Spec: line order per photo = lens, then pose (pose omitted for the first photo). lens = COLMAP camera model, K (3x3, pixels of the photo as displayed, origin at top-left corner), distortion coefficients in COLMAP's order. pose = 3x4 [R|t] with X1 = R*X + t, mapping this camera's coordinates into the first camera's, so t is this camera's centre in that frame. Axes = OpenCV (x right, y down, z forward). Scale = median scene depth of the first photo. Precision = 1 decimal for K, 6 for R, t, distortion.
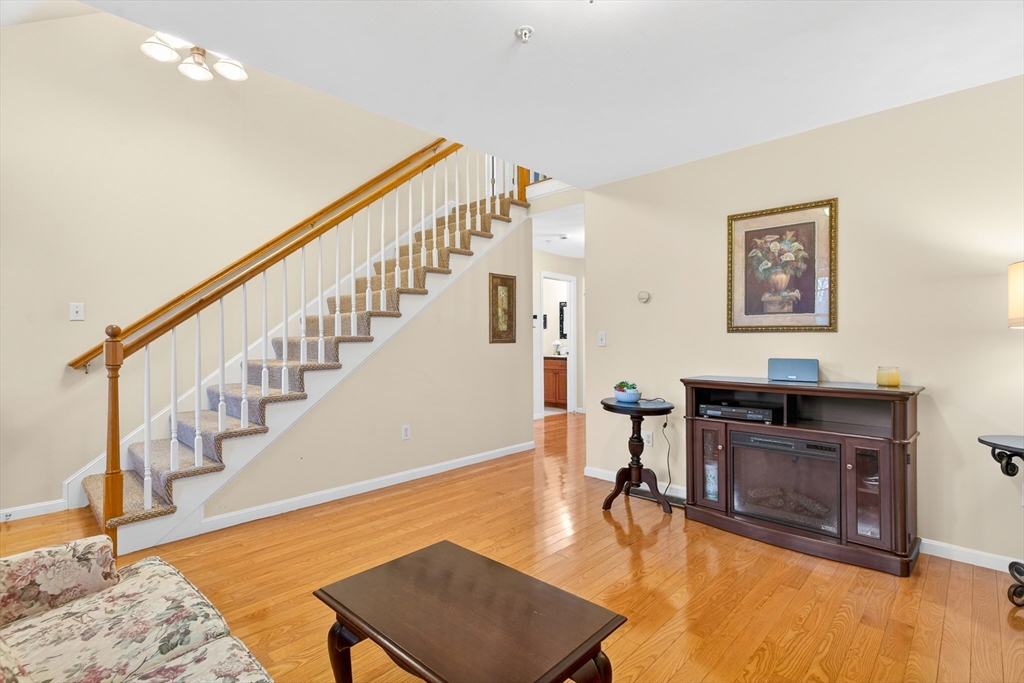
lens RADIAL K [[496.9, 0, 510.6], [0, 496.9, 339.5], [0, 0, 1]] dist [0.001560, -0.000081]
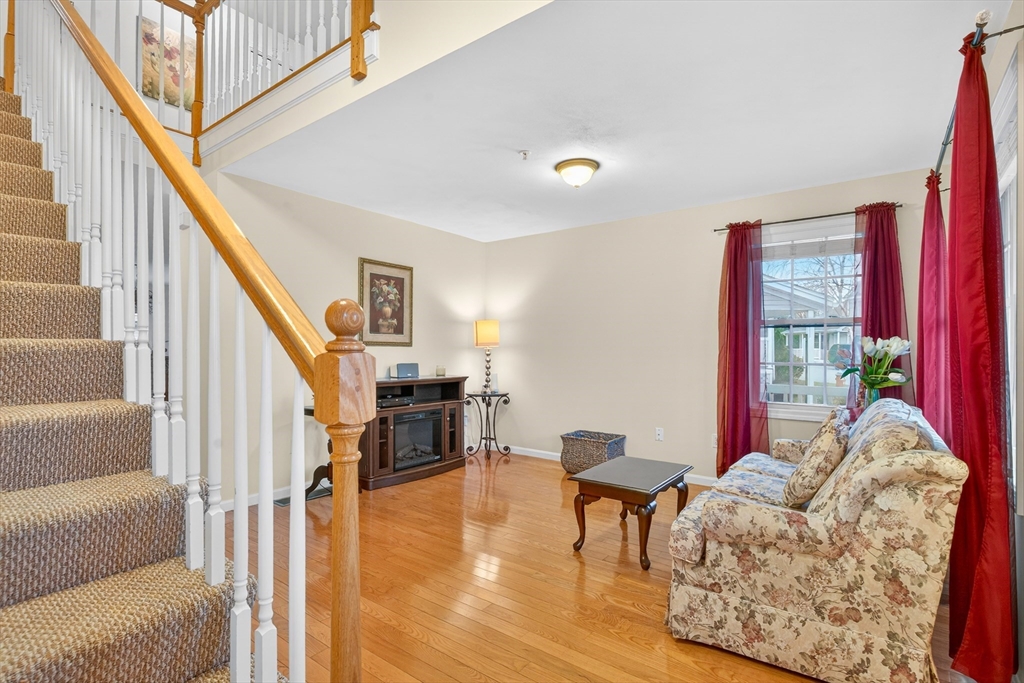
lens RADIAL K [[481.1, 0, 509.1], [0, 481.1, 349.5], [0, 0, 1]] dist [0.000764, -0.000047]
pose [[-0.114424, 0.006697, 0.993409, -0.933167], [0.002028, 0.999977, -0.006508, 0.005827], [-0.993430, 0.001270, -0.114434, 0.798674]]
